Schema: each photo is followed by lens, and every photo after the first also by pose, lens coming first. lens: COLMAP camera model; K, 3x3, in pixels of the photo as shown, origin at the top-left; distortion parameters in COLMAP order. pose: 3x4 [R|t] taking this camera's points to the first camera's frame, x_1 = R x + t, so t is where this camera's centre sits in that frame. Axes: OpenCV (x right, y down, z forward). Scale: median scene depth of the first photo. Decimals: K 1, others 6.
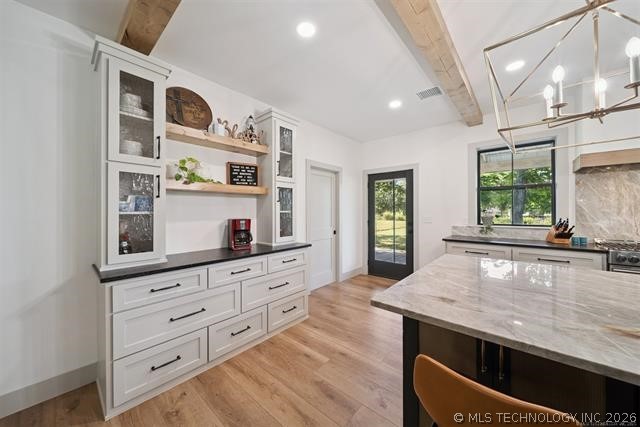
lens RADIAL K [[229.1, 0, 320.8], [0, 229.1, 212.0], [0, 0, 1]] dist [-0.005711, -0.000602]
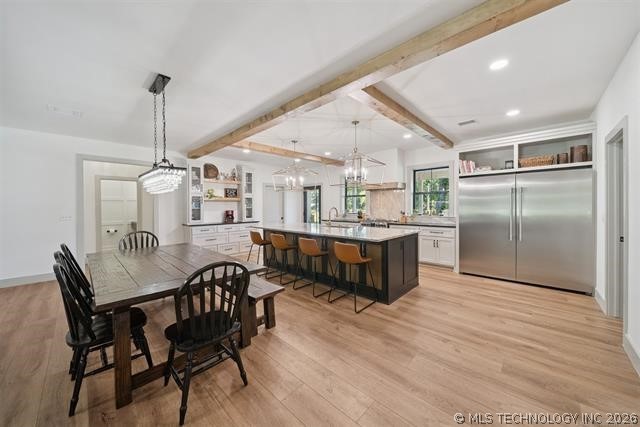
lens RADIAL K [[229.1, 0, 319.0], [0, 229.1, 206.6], [0, 0, 1]] dist [-0.005711, -0.000602]
pose [[0.999059, -0.002766, -0.043294, 0.865824], [0.002757, 0.999996, -0.000273, -0.011547], [0.043295, 0.000153, 0.999062, -1.729705]]
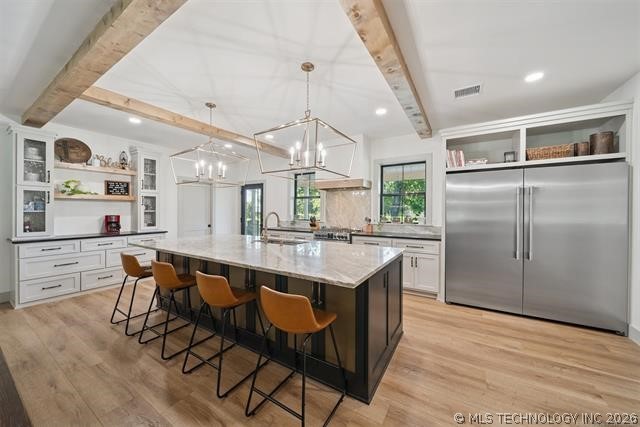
lens RADIAL K [[229.1, 0, 321.9], [0, 229.1, 212.5], [0, 0, 1]] dist [-0.005711, -0.000602]
pose [[0.984568, 0.005894, 0.174902, 0.956221], [-0.006886, 0.999963, 0.005064, -0.009894], [-0.174866, -0.006190, 0.984573, -1.003743]]
